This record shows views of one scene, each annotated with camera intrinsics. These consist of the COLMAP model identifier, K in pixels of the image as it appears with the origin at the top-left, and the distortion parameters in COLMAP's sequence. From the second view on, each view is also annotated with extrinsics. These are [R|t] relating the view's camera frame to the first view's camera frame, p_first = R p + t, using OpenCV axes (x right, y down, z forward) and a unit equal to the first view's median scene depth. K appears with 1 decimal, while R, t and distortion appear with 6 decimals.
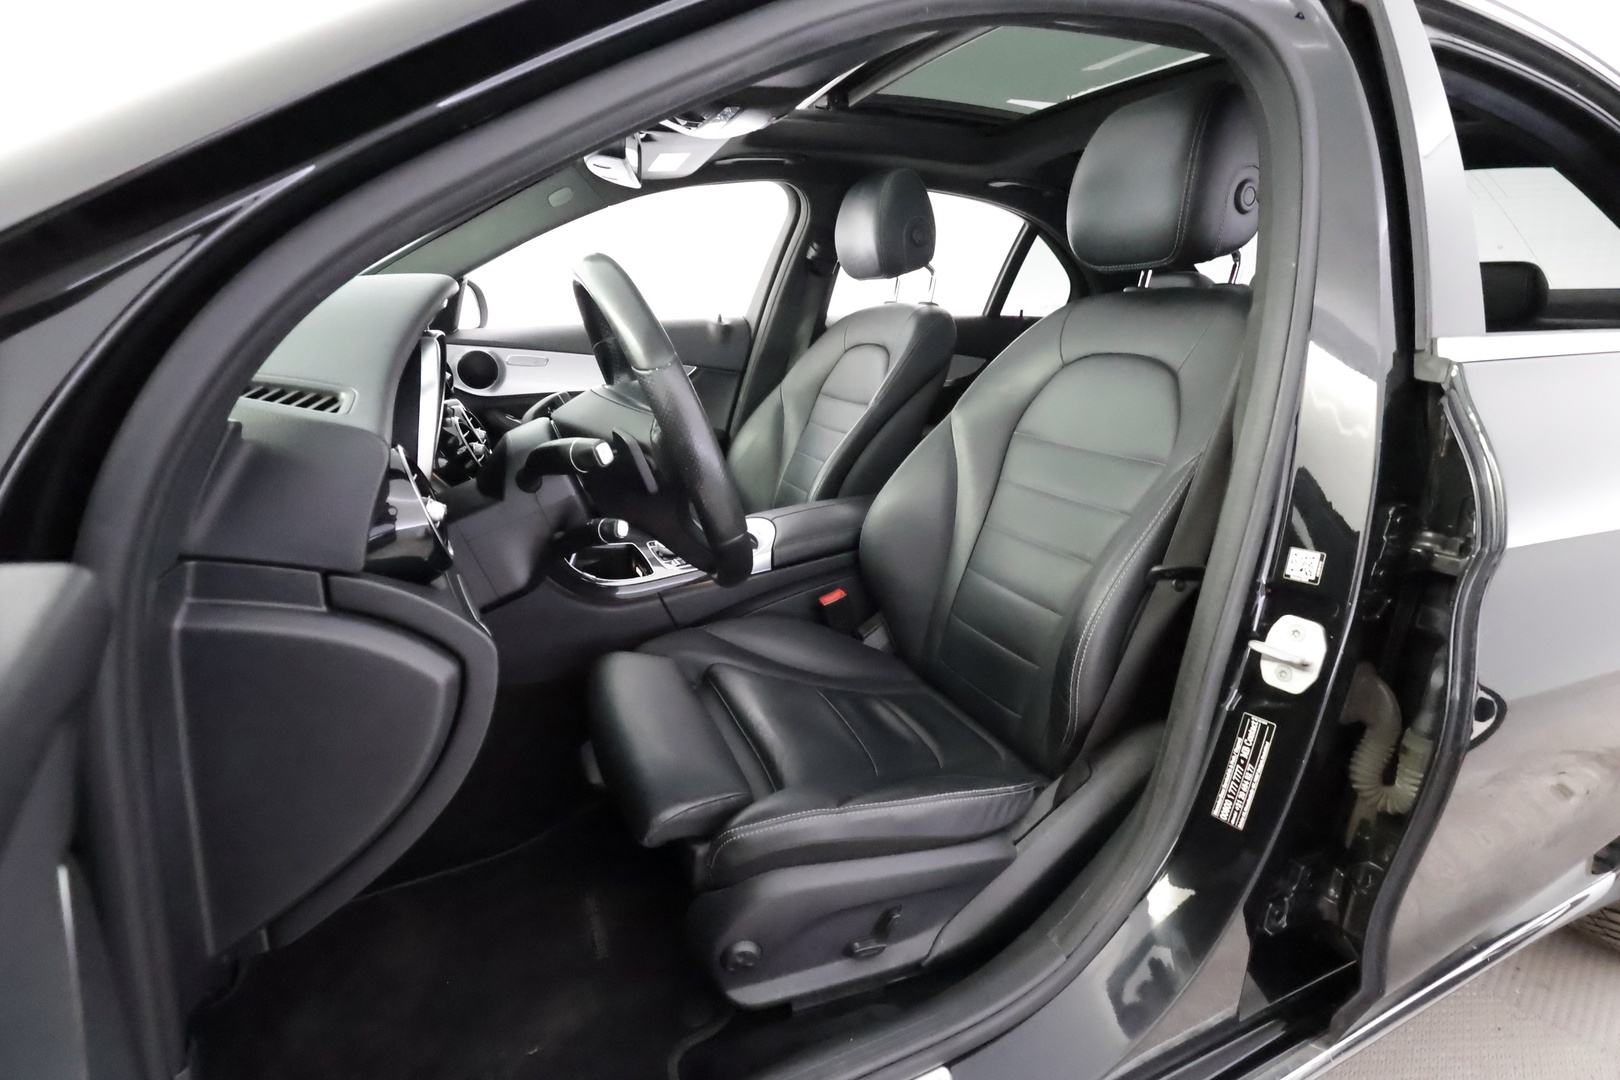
lens RADIAL K [[762.8, 0, 816.8], [0, 762.8, 526.3], [0, 0, 1]] dist [-0.000170, 0.000278]
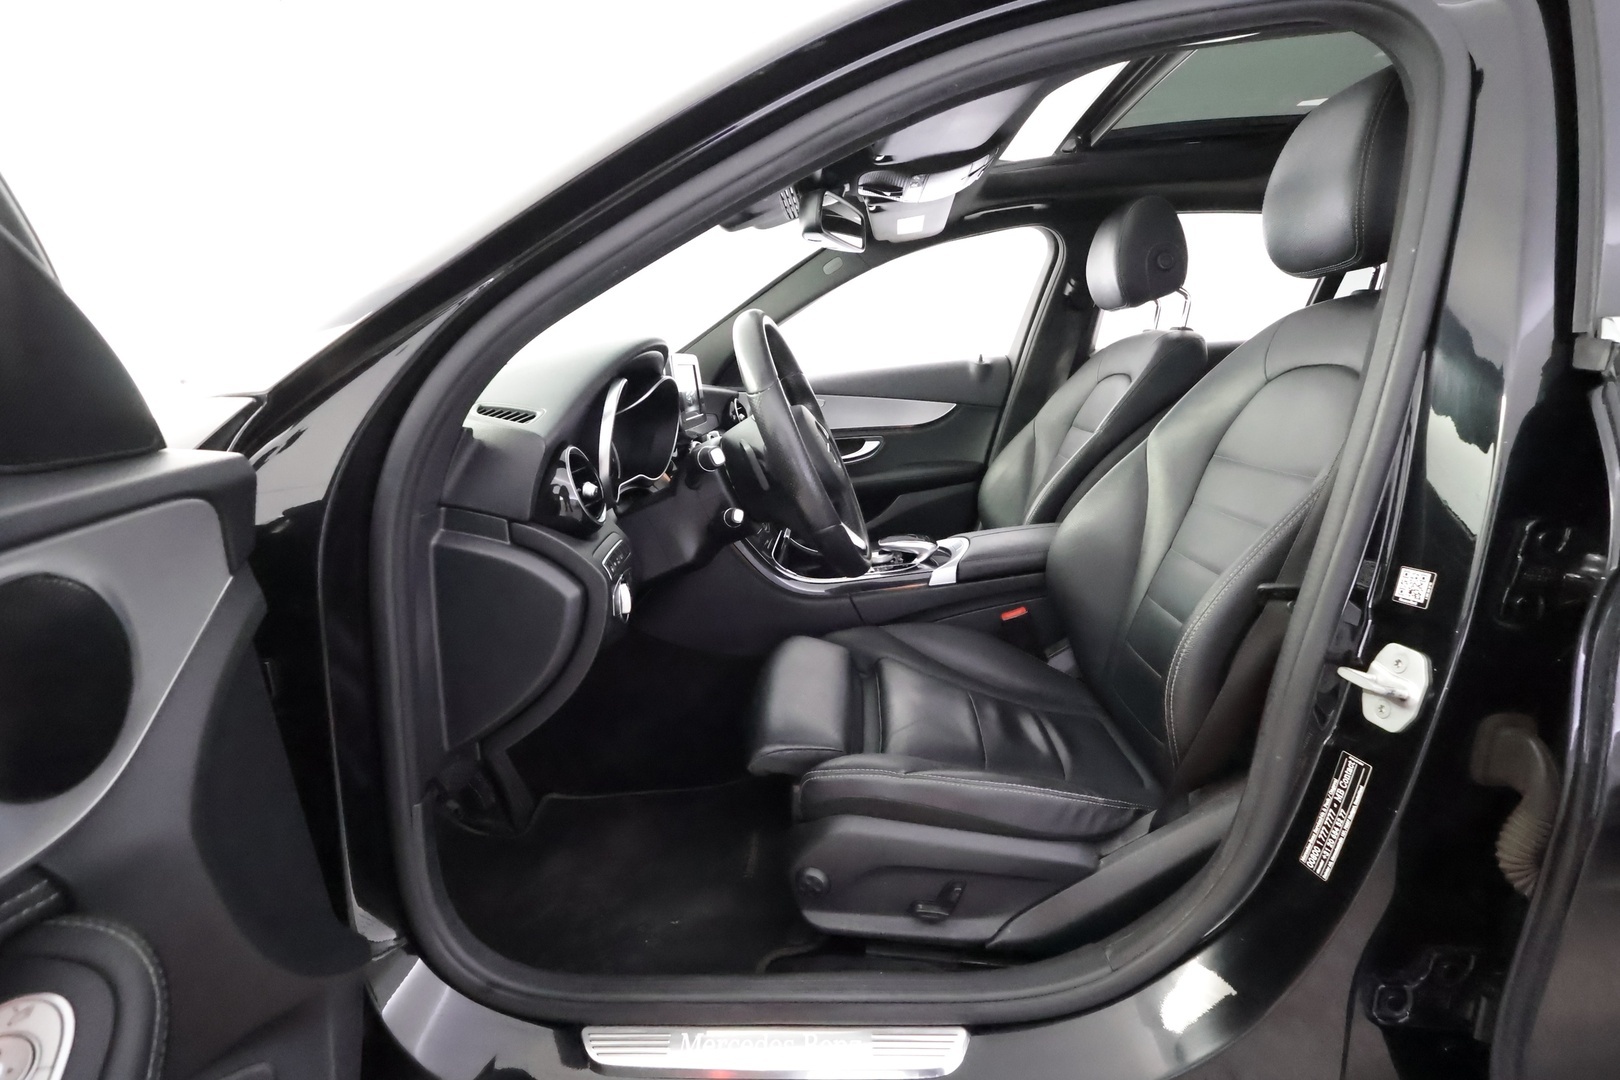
lens RADIAL K [[762.8, 0, 816.8], [0, 762.8, 526.3], [0, 0, 1]] dist [-0.000170, 0.000278]
pose [[0.887274, 0.036717, -0.459779, 0.414860], [-0.065268, 0.996791, -0.046351, 0.064600], [0.456602, 0.071135, 0.886823, -0.085698]]
